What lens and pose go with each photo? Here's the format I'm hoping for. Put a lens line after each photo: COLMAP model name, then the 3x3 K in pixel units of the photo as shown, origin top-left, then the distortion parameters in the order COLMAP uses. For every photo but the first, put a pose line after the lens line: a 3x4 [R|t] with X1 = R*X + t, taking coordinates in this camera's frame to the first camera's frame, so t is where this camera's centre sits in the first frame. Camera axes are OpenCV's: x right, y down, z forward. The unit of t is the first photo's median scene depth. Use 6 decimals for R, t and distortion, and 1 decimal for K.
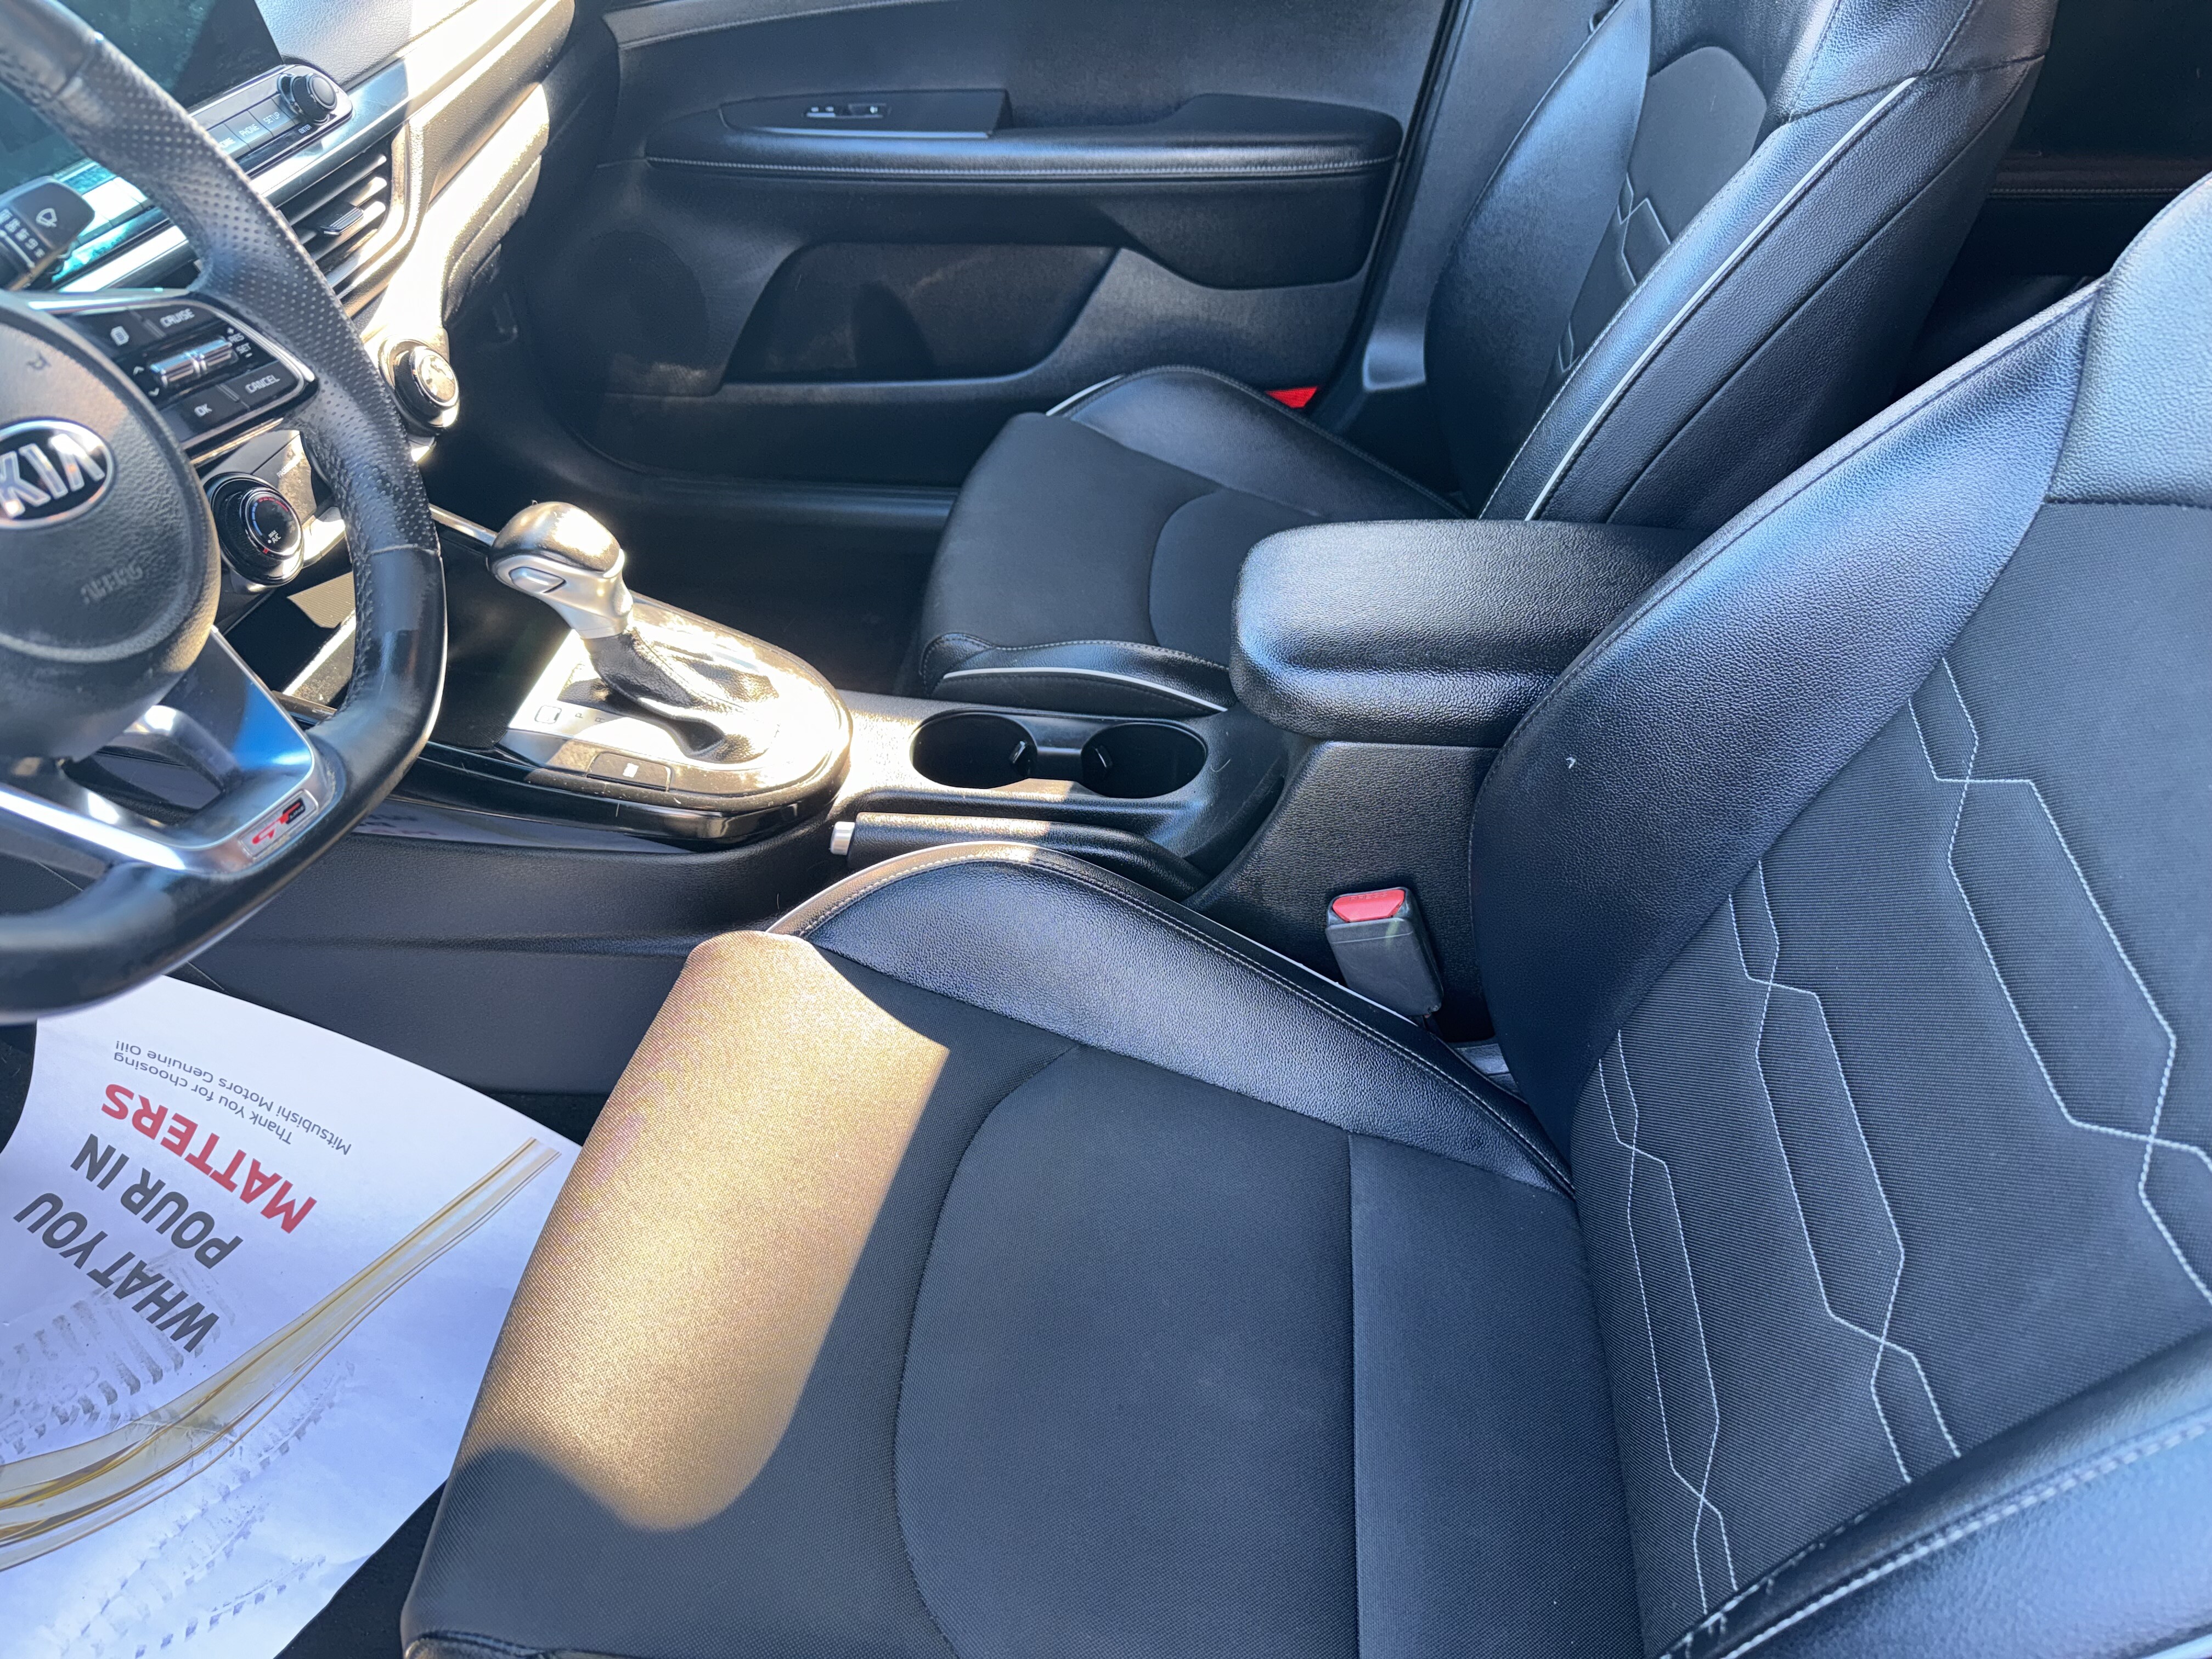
lens RADIAL K [[1554.6, 0, 1106.0], [0, 1554.6, 829.5], [0, 0, 1]] dist [-0.033615, -0.000253]
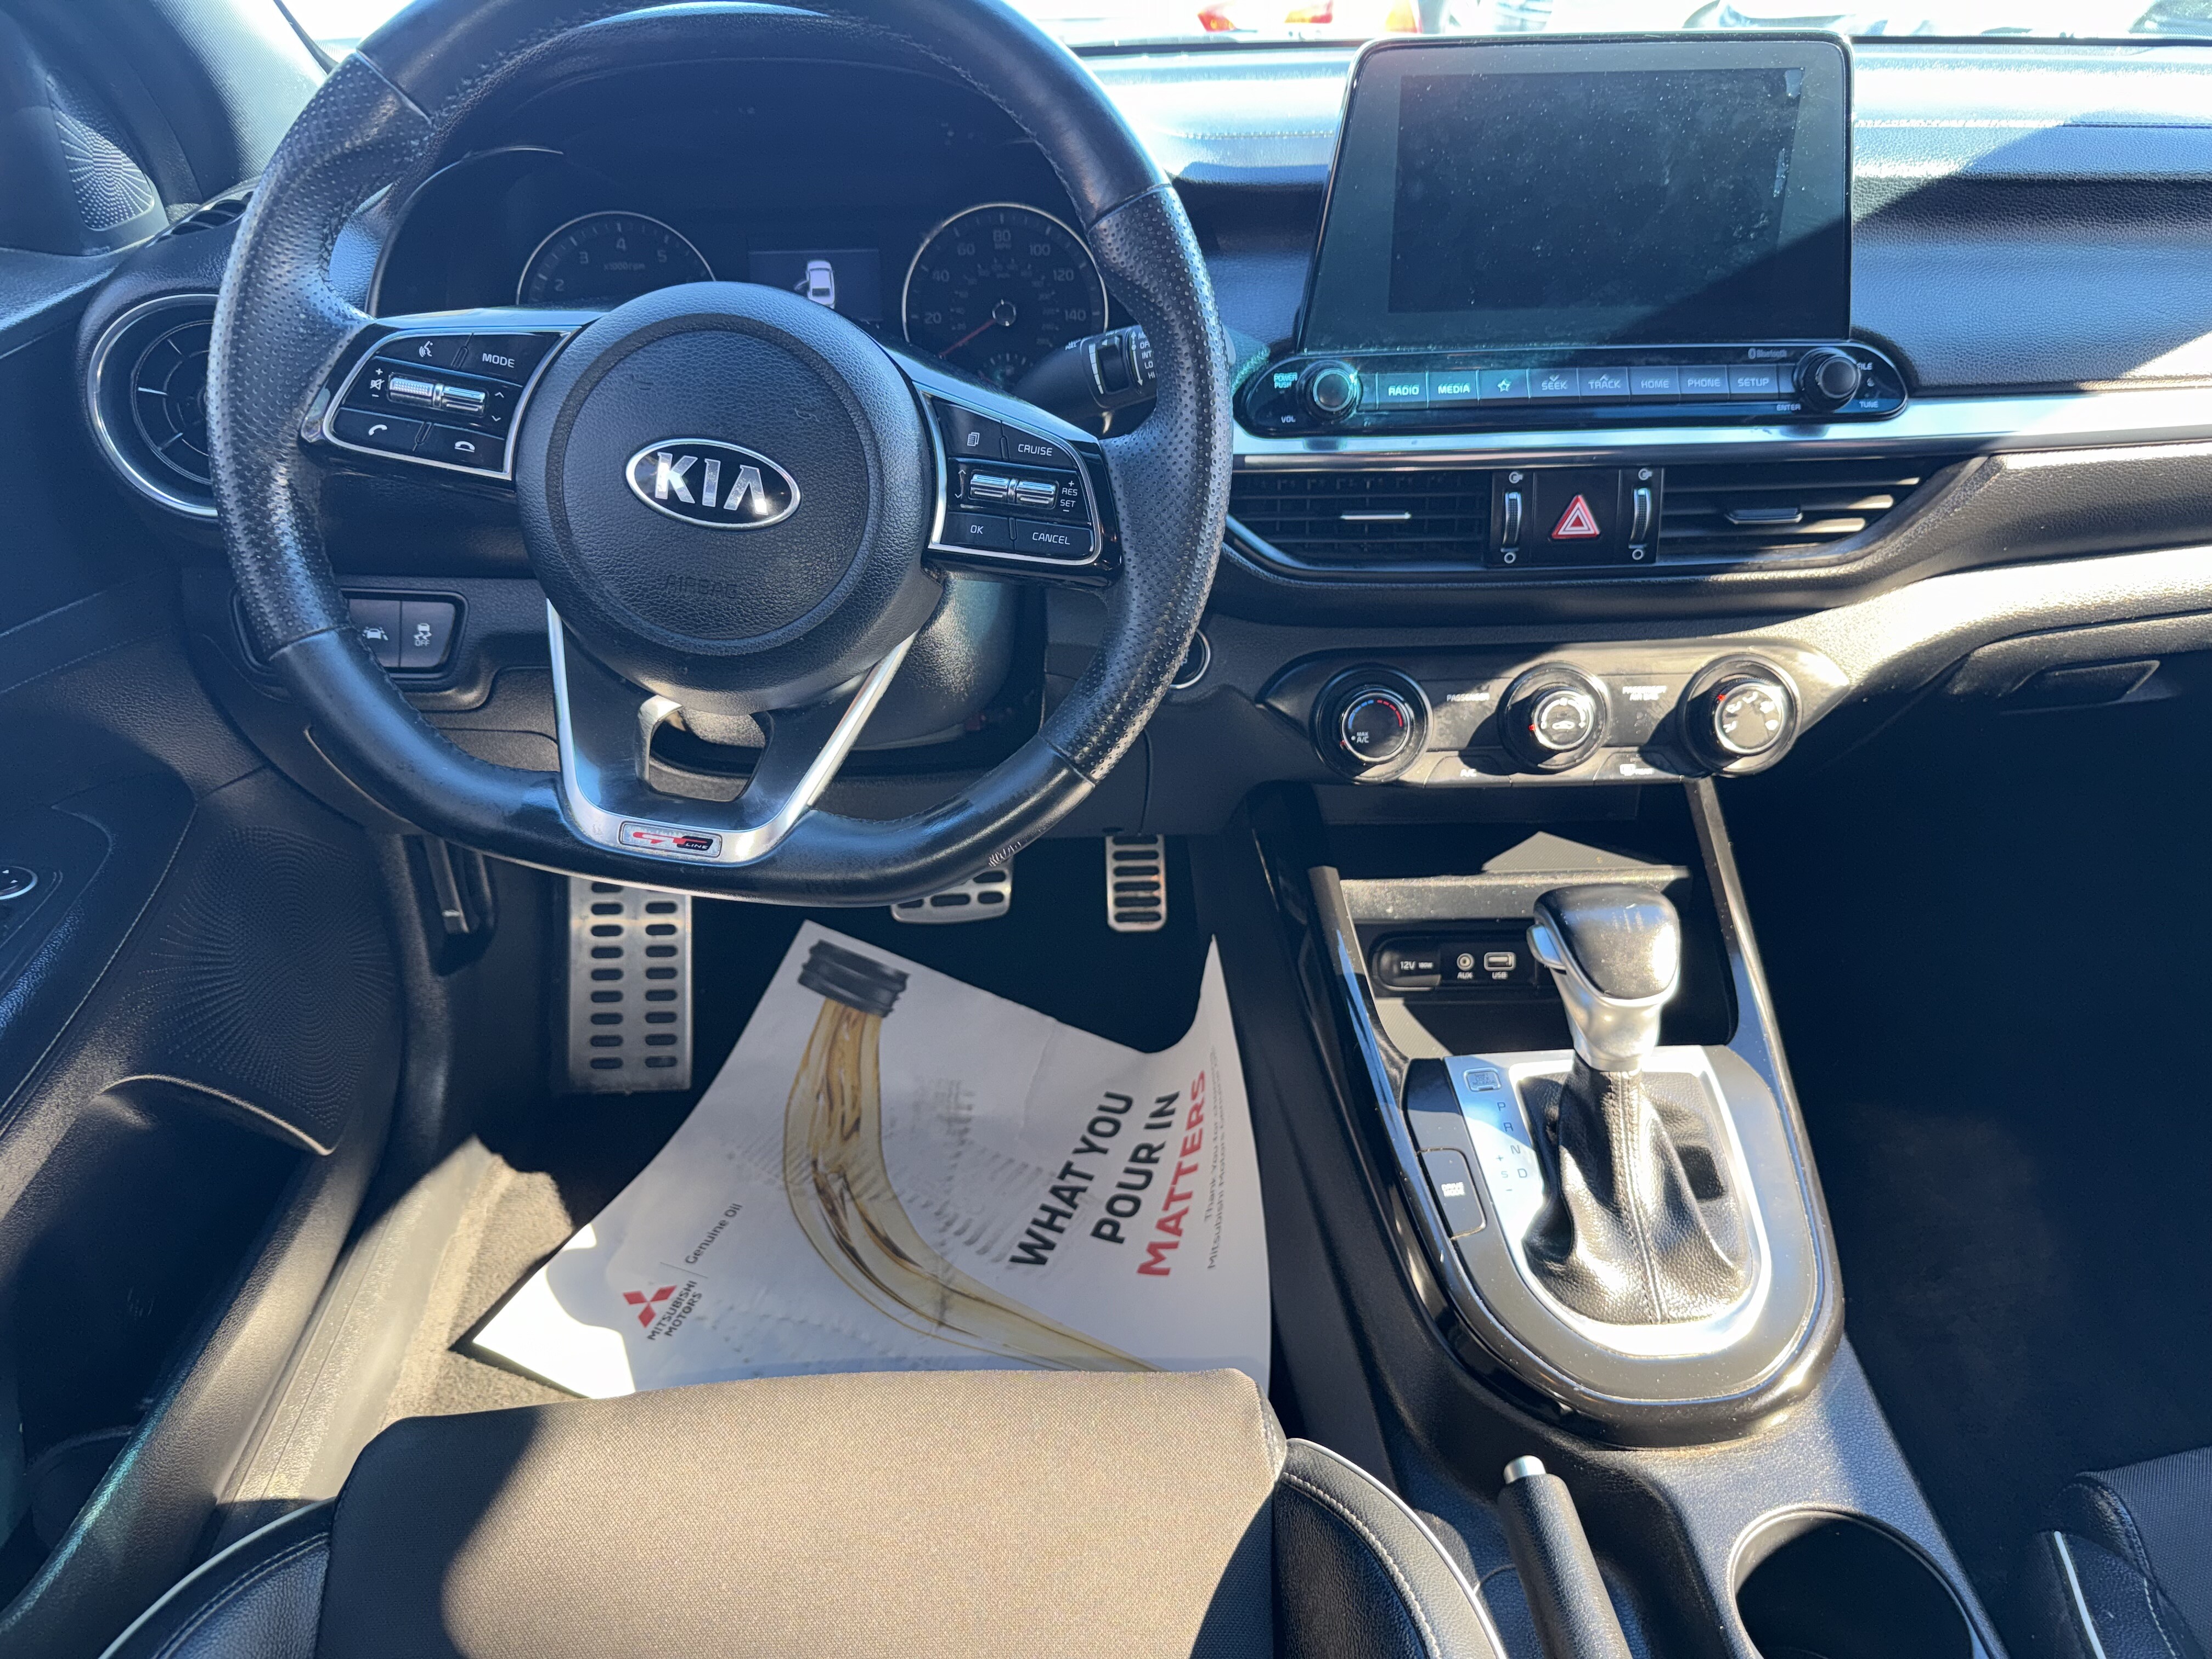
lens RADIAL K [[1558.0, 0, 1106.0], [0, 1558.0, 829.5], [0, 0, 1]] dist [0.044456, -0.000402]
pose [[0.174556, 0.504642, -0.845498, 0.217605], [-0.629840, 0.717257, 0.298067, -0.264024], [0.756856, 0.480499, 0.443045, 0.374245]]
